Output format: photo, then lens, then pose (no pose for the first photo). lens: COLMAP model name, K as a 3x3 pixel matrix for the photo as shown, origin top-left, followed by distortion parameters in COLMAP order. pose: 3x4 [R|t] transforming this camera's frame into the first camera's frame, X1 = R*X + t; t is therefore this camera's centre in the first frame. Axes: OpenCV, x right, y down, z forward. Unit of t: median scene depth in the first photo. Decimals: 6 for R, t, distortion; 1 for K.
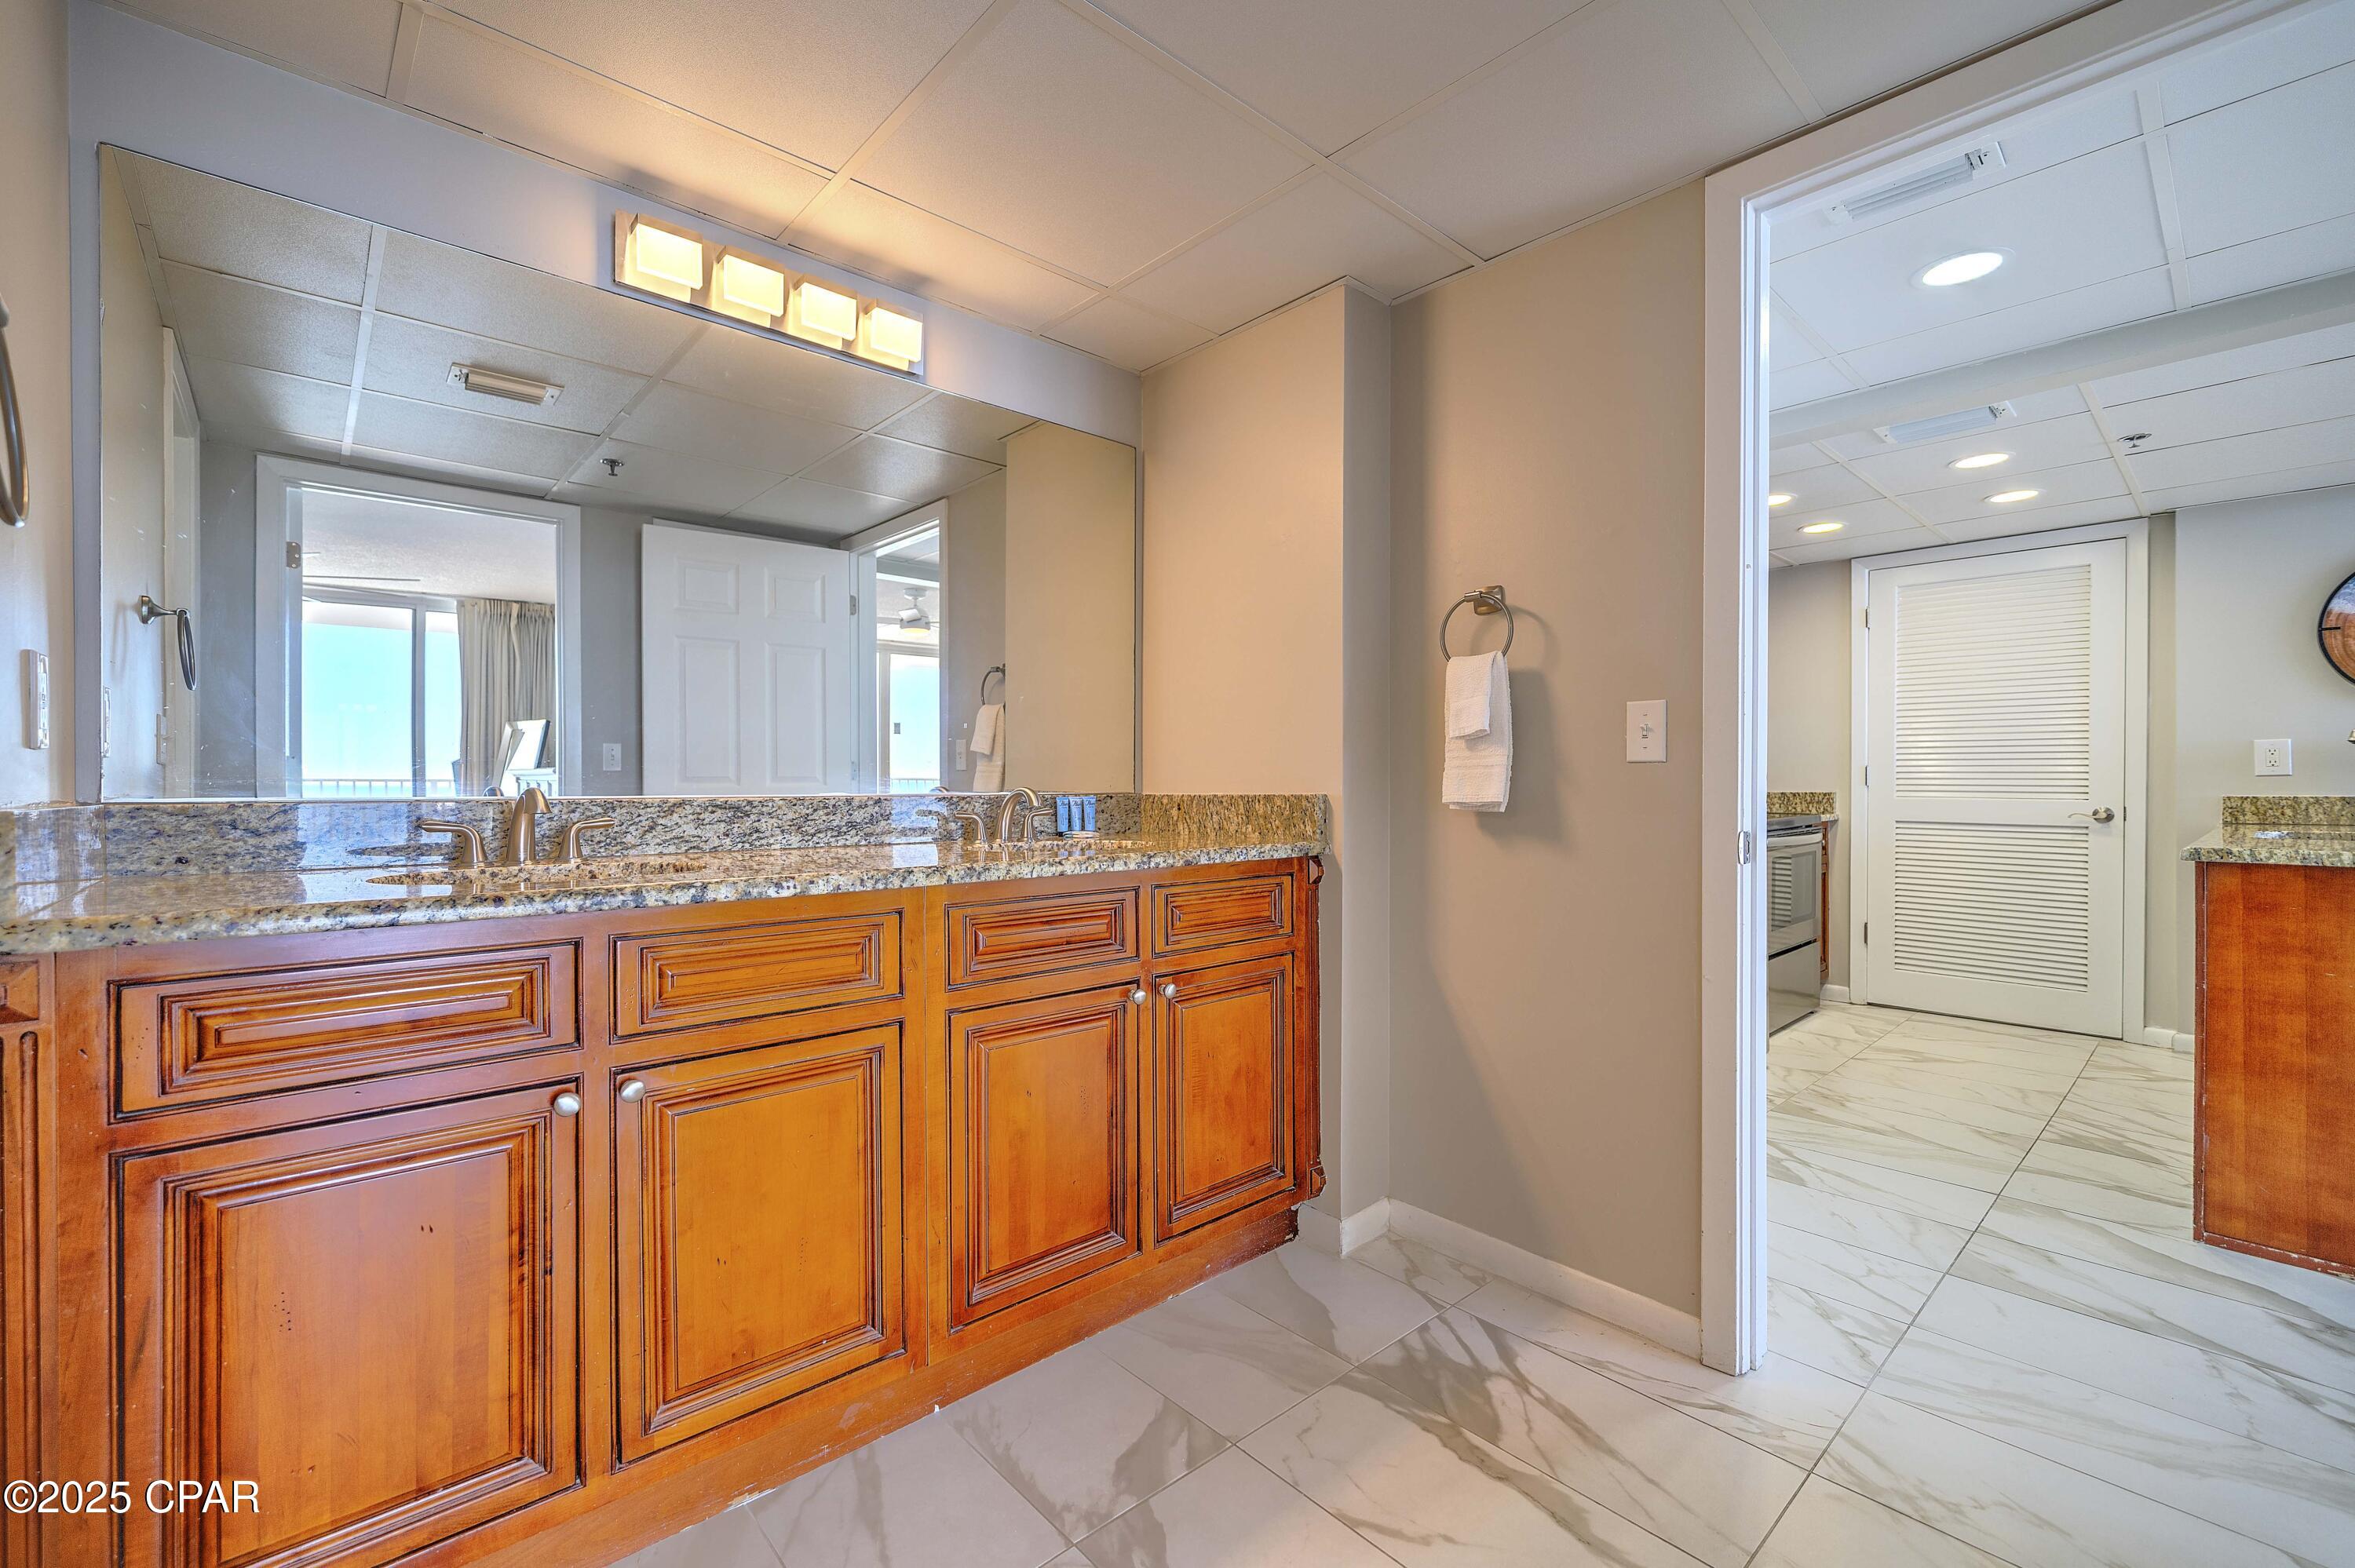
lens RADIAL K [[983.5, 0, 1176.0], [0, 983.5, 781.1], [0, 0, 1]] dist [-0.003525, 0.000188]
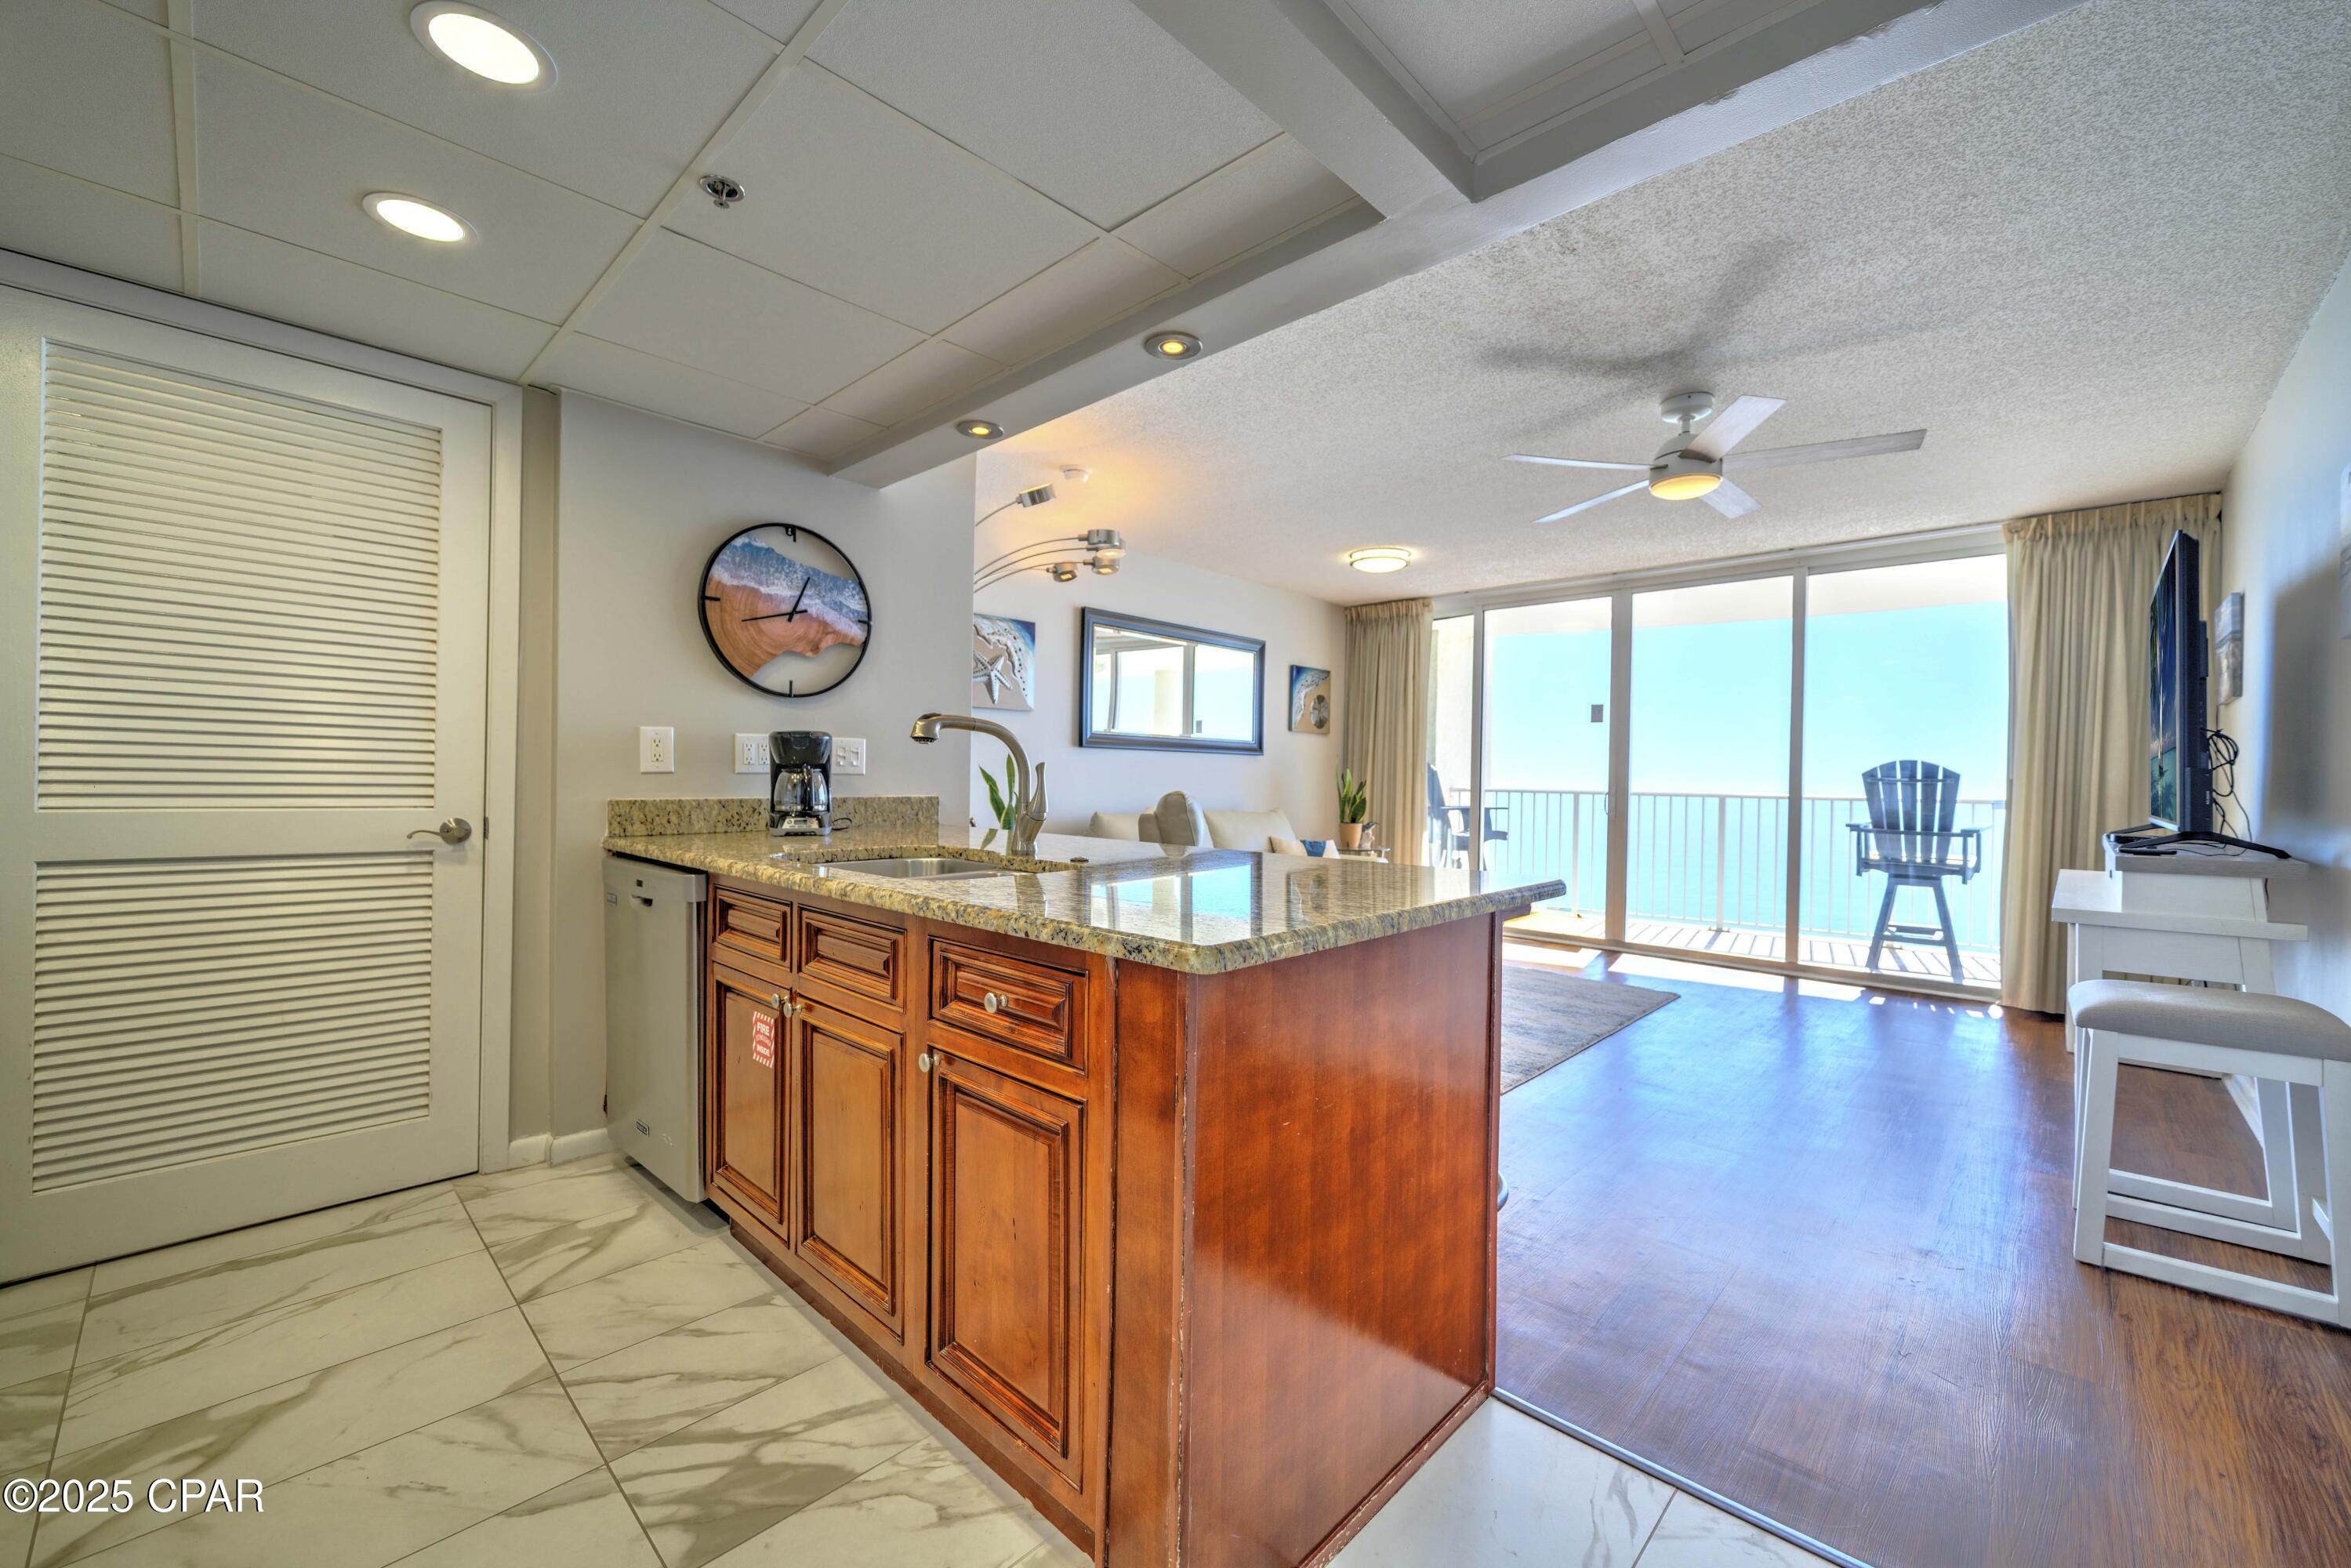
lens RADIAL K [[931.2, 0, 1158.8], [0, 931.2, 782.2], [0, 0, 1]] dist [0.001160, 0.000464]
pose [[-0.066195, -0.009162, 0.997765, 0.349789], [-0.019172, 0.999785, 0.007908, -0.012213], [-0.997622, -0.018606, -0.066357, 0.655302]]
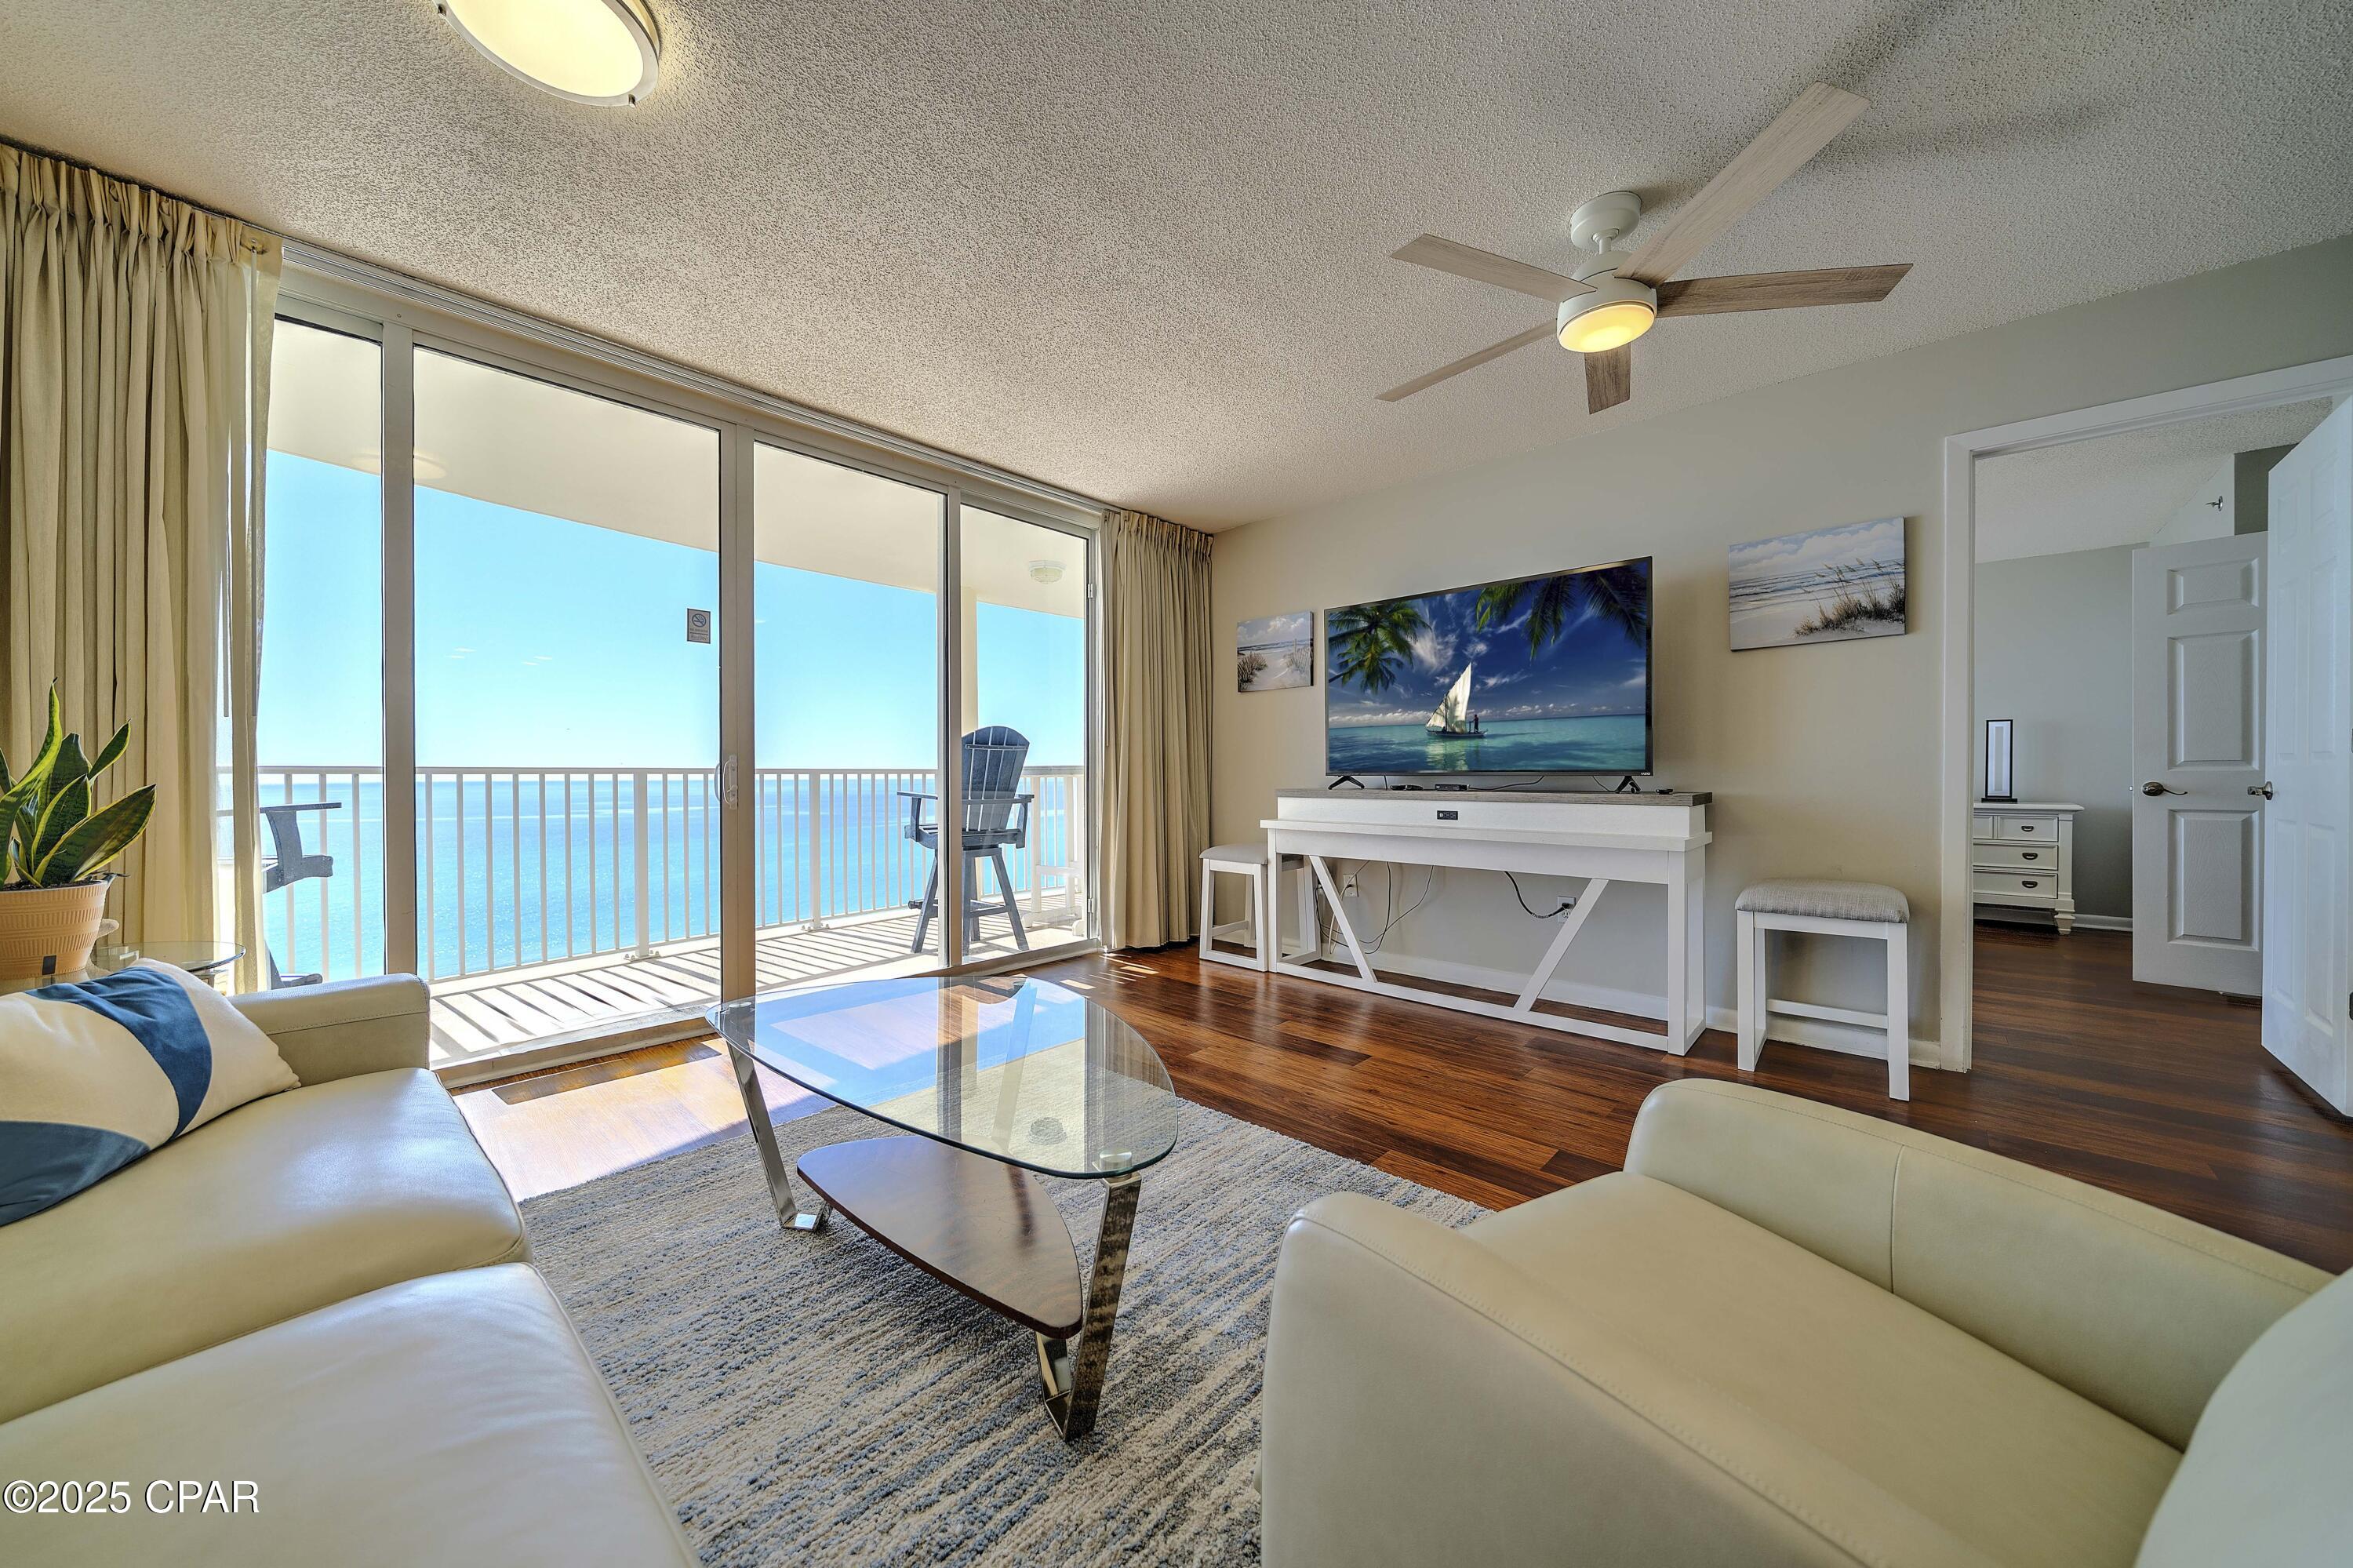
lens RADIAL K [[820.1, 0, 1185.4], [0, 820.1, 769.3], [0, 0, 1]] dist [0.003033, -0.000129]
pose [[-0.996241, -0.002953, -0.086575, 1.585962], [-0.002464, 0.999980, -0.005757, 0.015410], [0.086591, -0.005522, -0.996229, 0.647807]]
